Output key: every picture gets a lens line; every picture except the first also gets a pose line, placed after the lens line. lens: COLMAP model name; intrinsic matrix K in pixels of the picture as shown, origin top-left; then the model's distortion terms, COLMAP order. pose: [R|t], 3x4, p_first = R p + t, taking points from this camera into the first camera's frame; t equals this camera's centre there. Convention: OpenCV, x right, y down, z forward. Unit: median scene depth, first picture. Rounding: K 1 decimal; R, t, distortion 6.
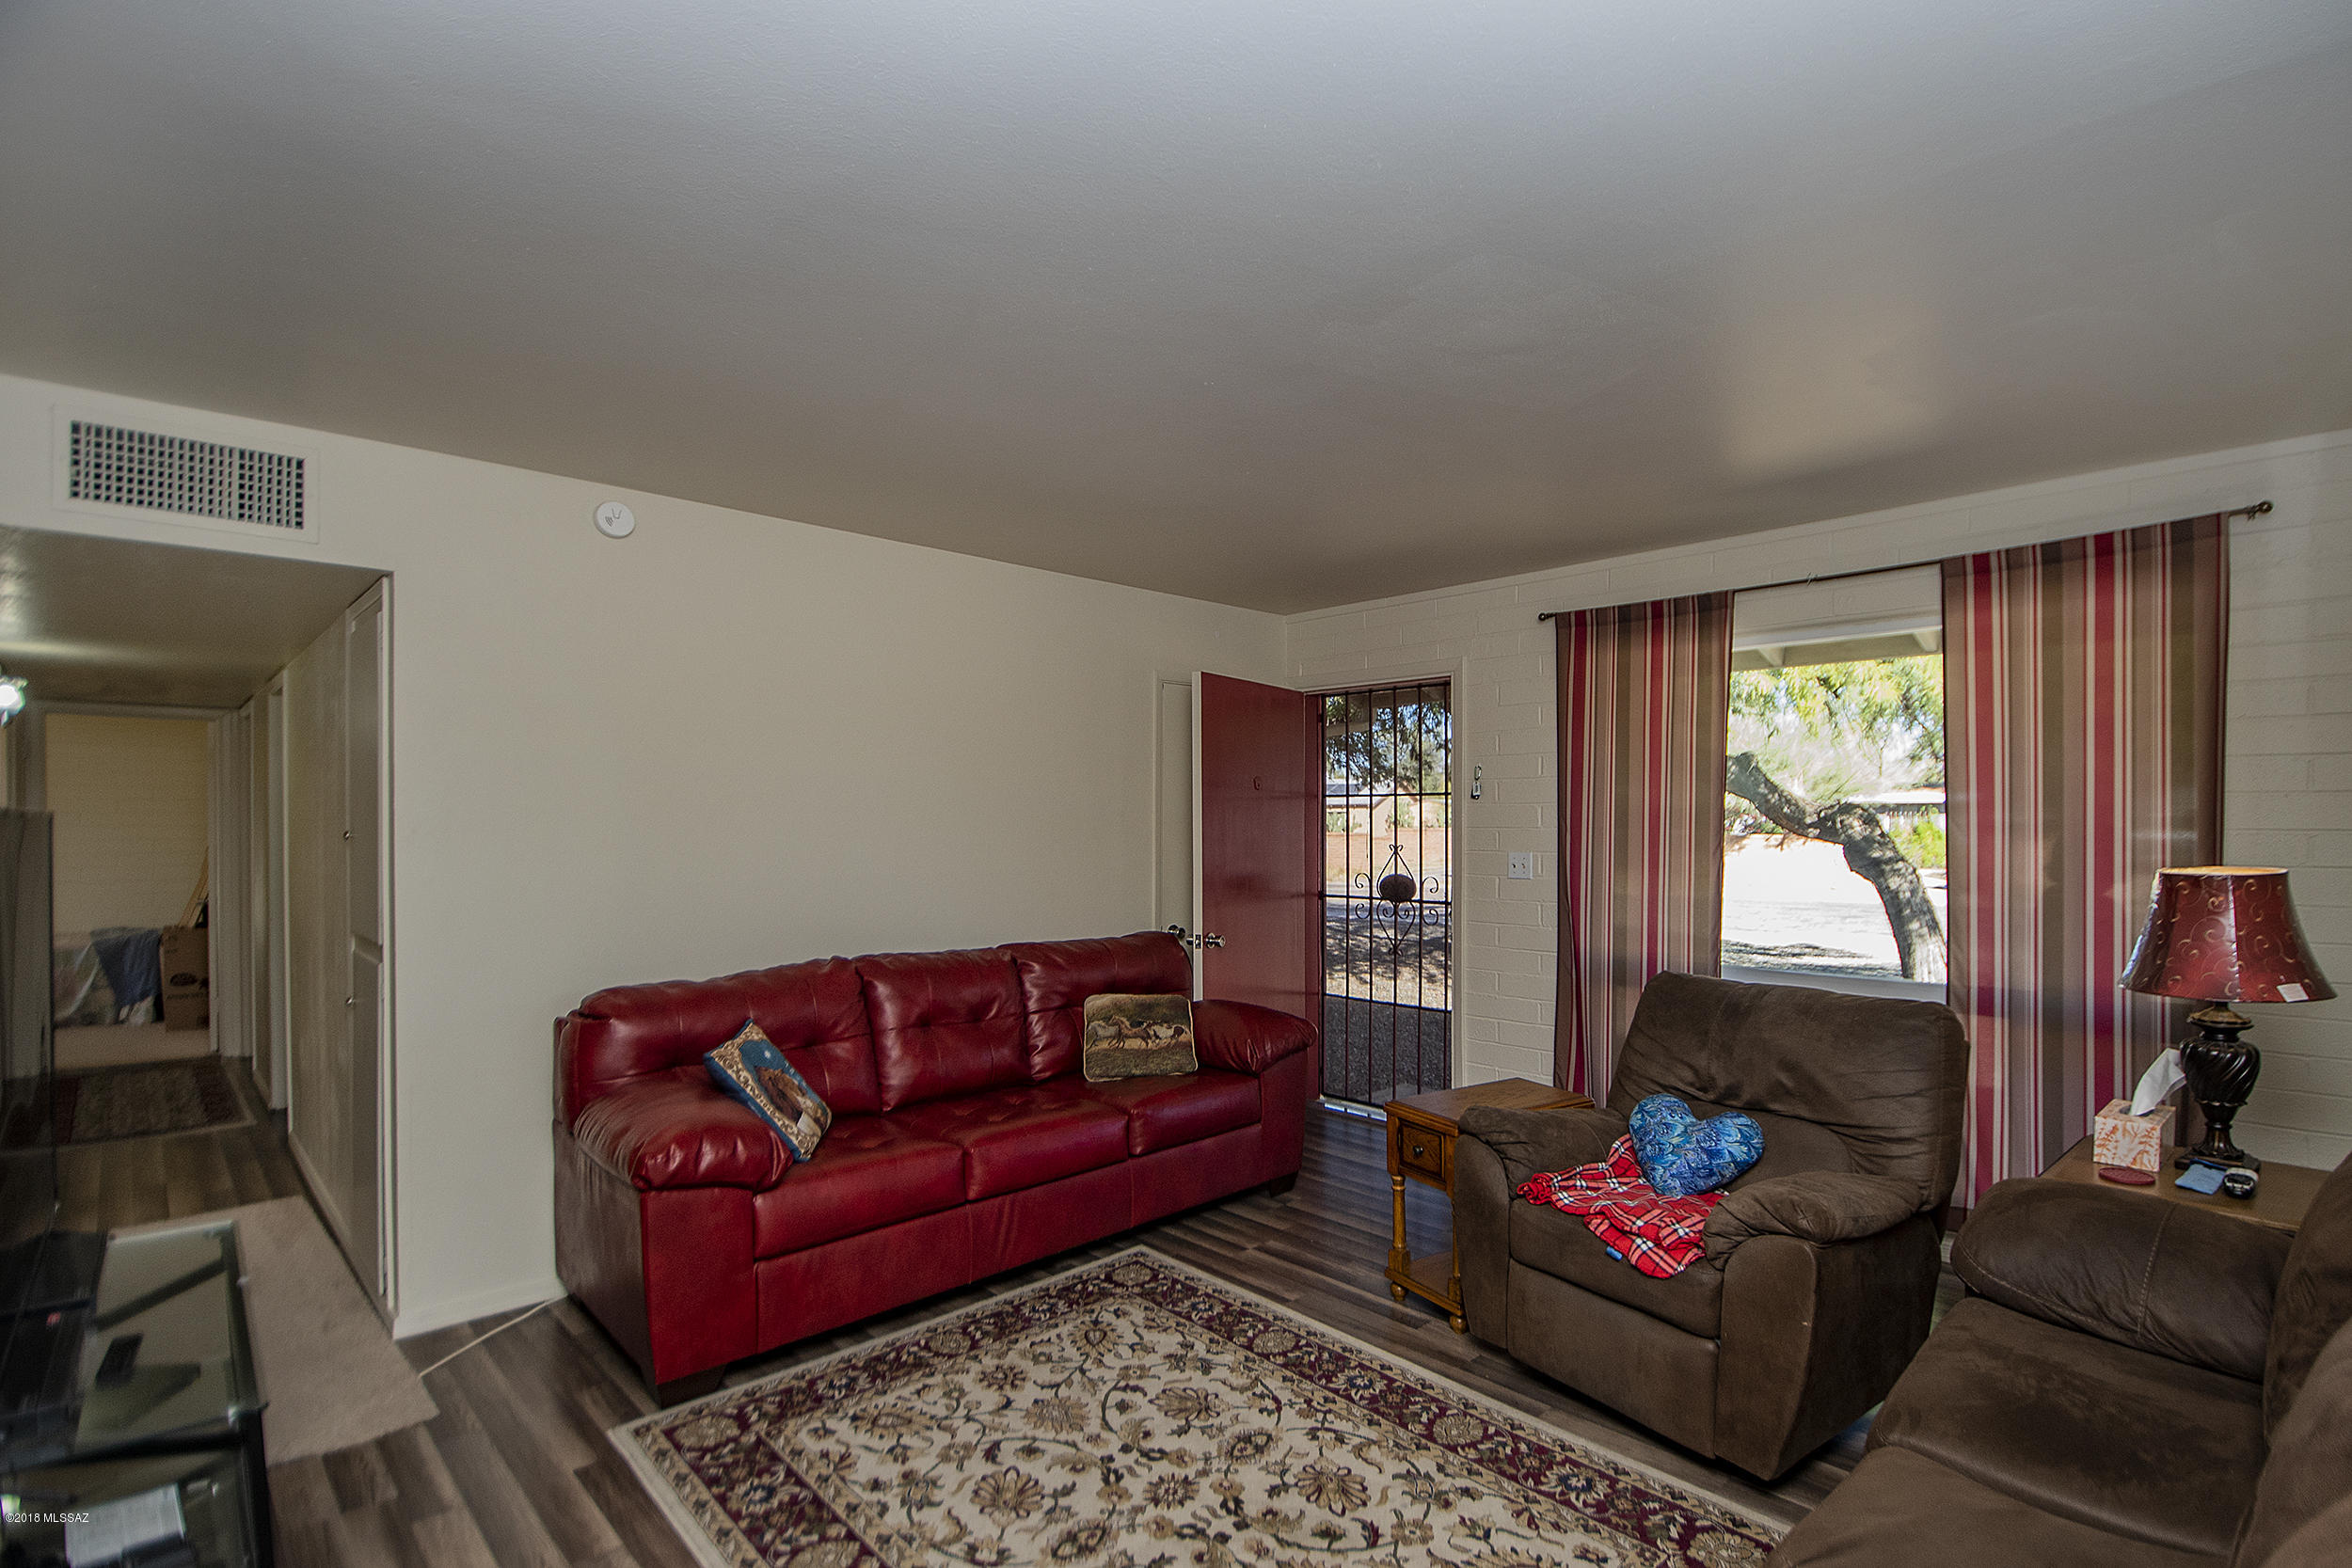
lens RADIAL K [[1123.1, 0, 1241.7], [0, 1123.1, 832.8], [0, 0, 1]] dist [0.012472, -0.013666]
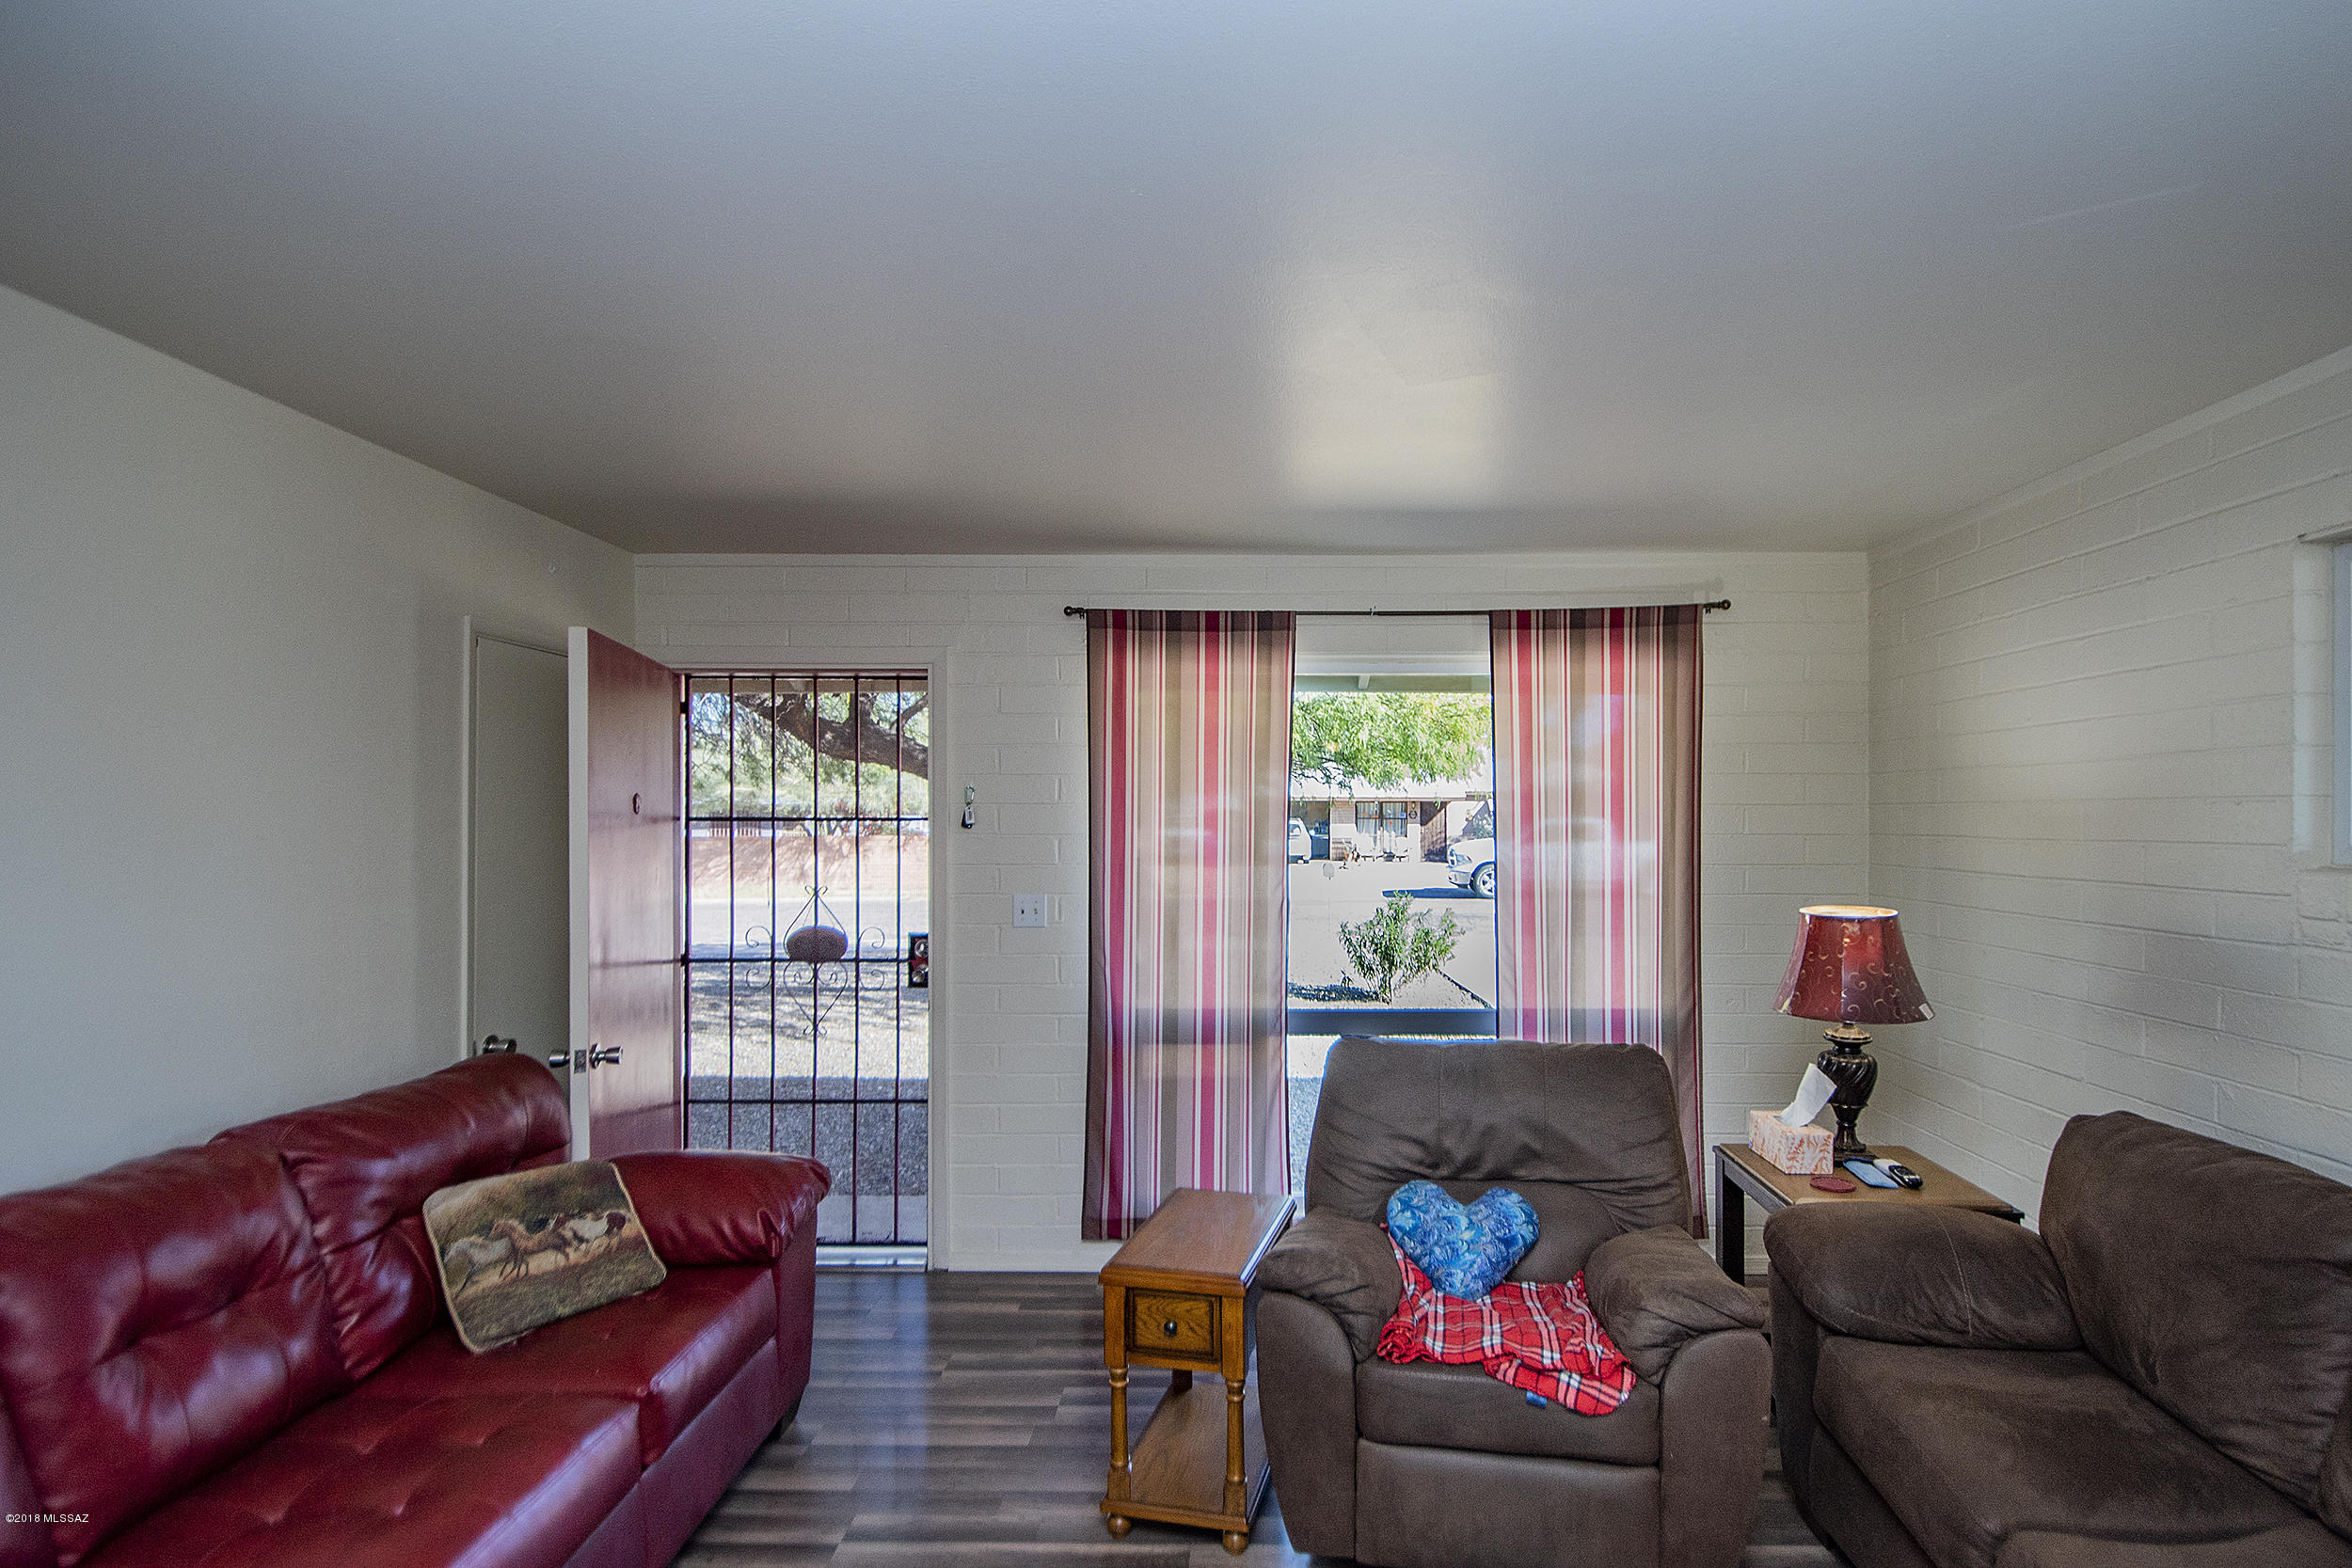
lens RADIAL K [[1182.6, 0, 1271.2], [0, 1182.6, 823.9], [0, 0, 1]] dist [0.012469, -0.017355]
pose [[0.710729, -0.001451, 0.703465, -0.324799], [0.005908, 0.999975, -0.003907, -0.041384], [-0.703441, 0.006933, 0.710720, 0.379071]]
